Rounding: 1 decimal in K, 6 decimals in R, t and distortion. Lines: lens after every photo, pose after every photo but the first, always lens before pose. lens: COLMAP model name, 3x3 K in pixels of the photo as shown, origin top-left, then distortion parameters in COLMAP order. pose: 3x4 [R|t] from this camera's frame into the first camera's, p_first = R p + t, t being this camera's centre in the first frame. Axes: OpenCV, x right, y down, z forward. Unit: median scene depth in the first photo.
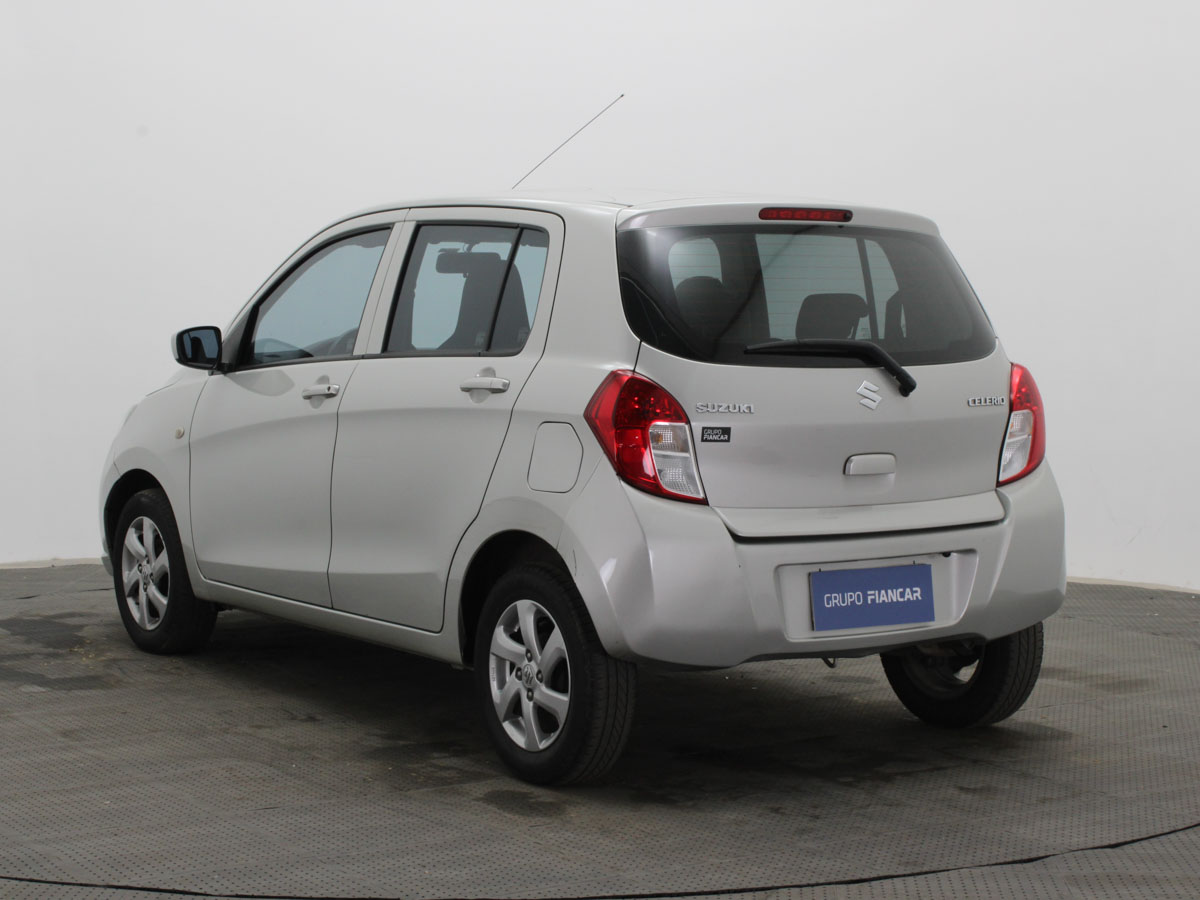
lens RADIAL K [[2155.4, 0, 597.9], [0, 2155.4, 451.0], [0, 0, 1]] dist [-0.062323, 0.000000]
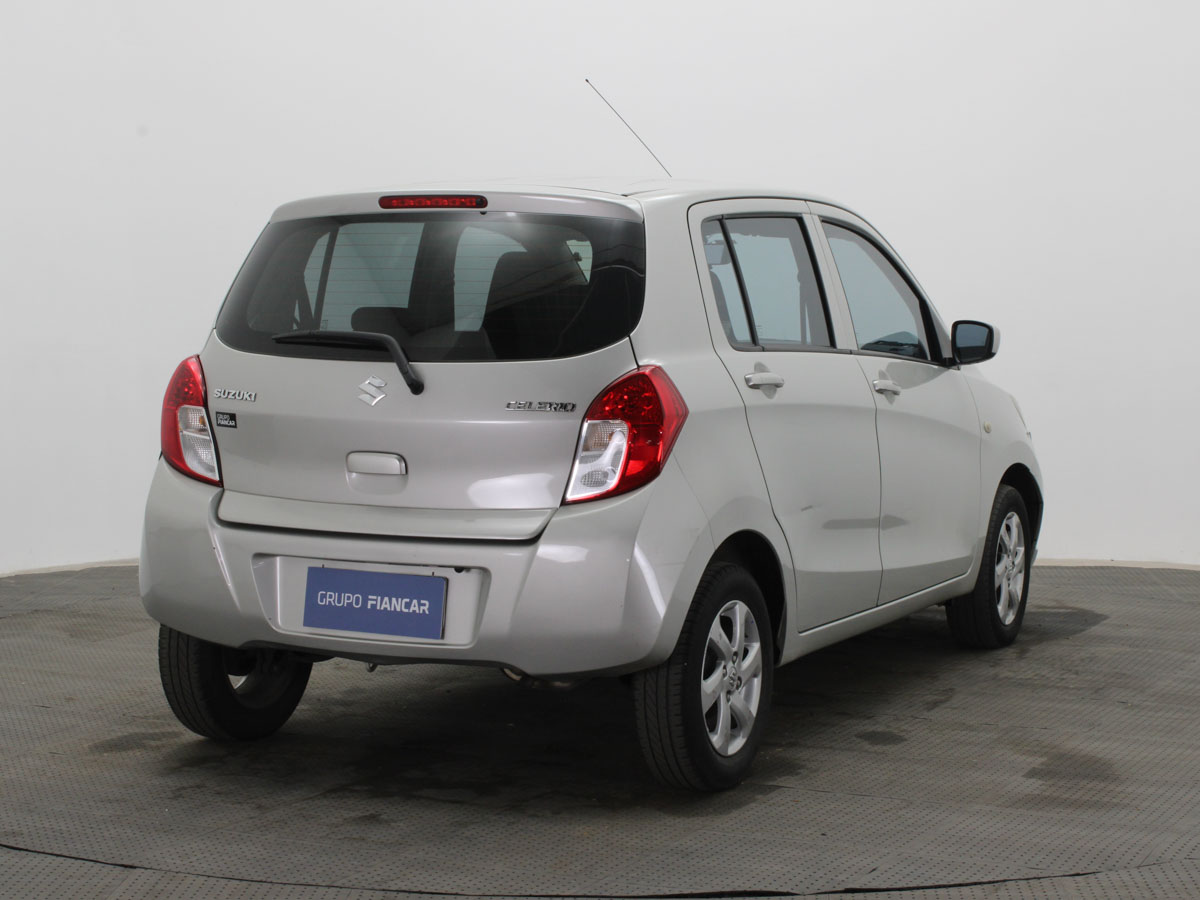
lens RADIAL K [[2155.4, 0, 600.3], [0, 2155.4, 451.6], [0, 0, 1]] dist [-0.062323, 0.000000]
pose [[0.576605, 0.069058, -0.814099, 0.958680], [-0.066643, 0.997077, 0.037379, -0.041240], [0.814300, 0.032701, 0.579522, 0.526481]]
